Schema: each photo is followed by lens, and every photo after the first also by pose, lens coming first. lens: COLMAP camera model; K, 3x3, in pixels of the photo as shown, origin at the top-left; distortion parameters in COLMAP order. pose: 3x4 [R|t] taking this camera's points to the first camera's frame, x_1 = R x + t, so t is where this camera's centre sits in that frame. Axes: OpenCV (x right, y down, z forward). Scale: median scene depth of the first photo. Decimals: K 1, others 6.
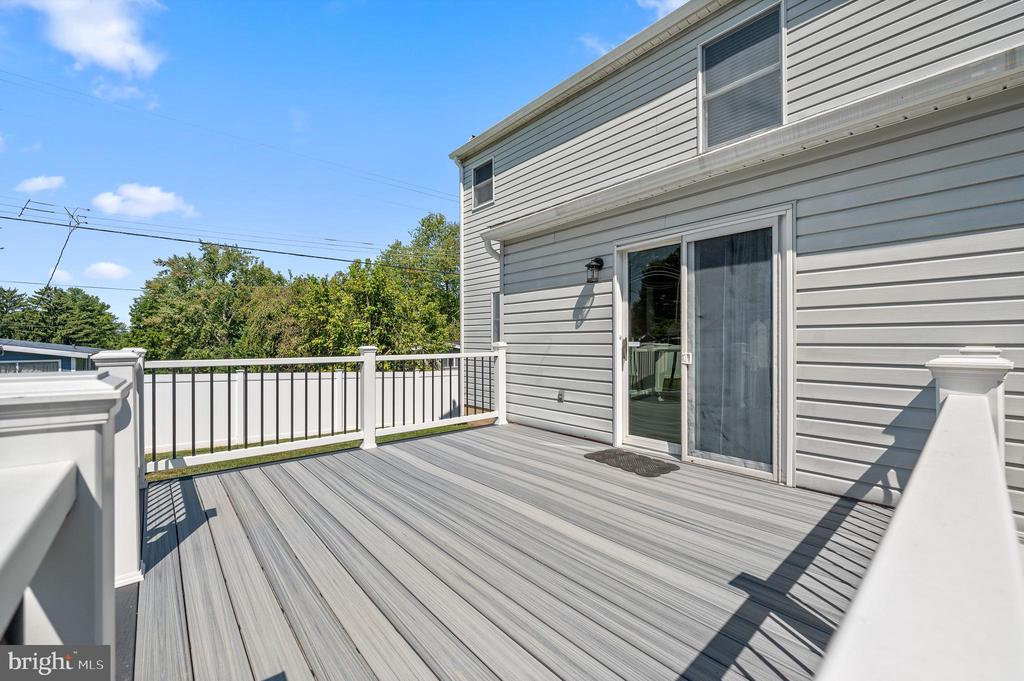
lens RADIAL K [[413.0, 0, 518.0], [0, 413.0, 341.6], [0, 0, 1]] dist [-0.000291, -0.000115]
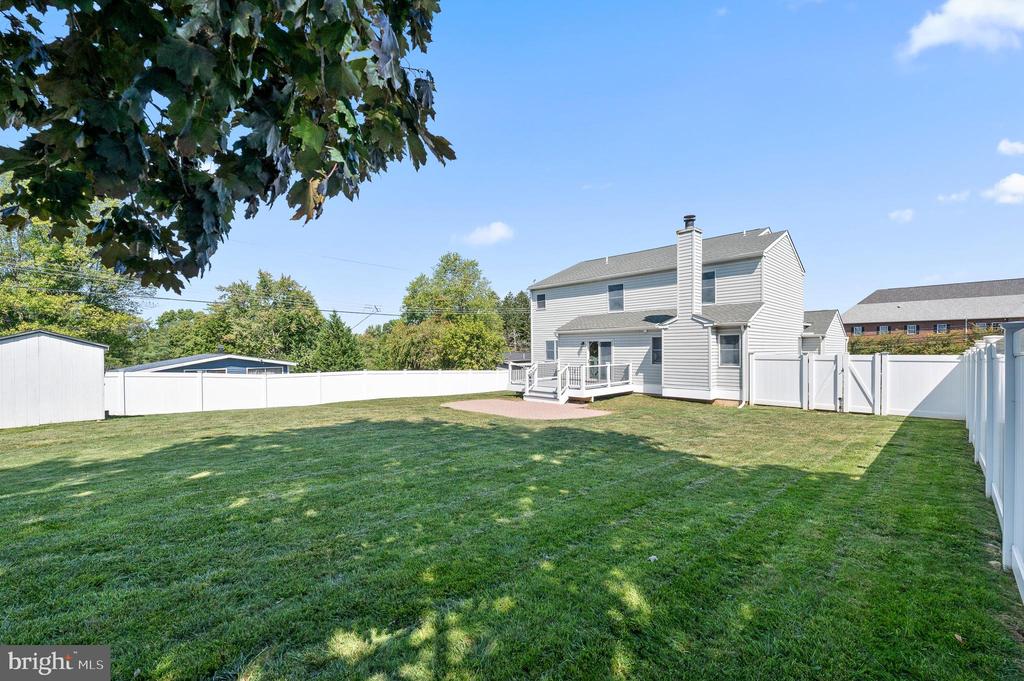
lens RADIAL K [[413.0, 0, 506.8], [0, 413.0, 349.0], [0, 0, 1]] dist [-0.000291, -0.000115]
pose [[0.999775, -0.004443, 0.020723, -0.242766], [0.004477, 0.999989, -0.001629, -0.035405], [-0.020715, 0.001721, 0.999784, -1.156396]]
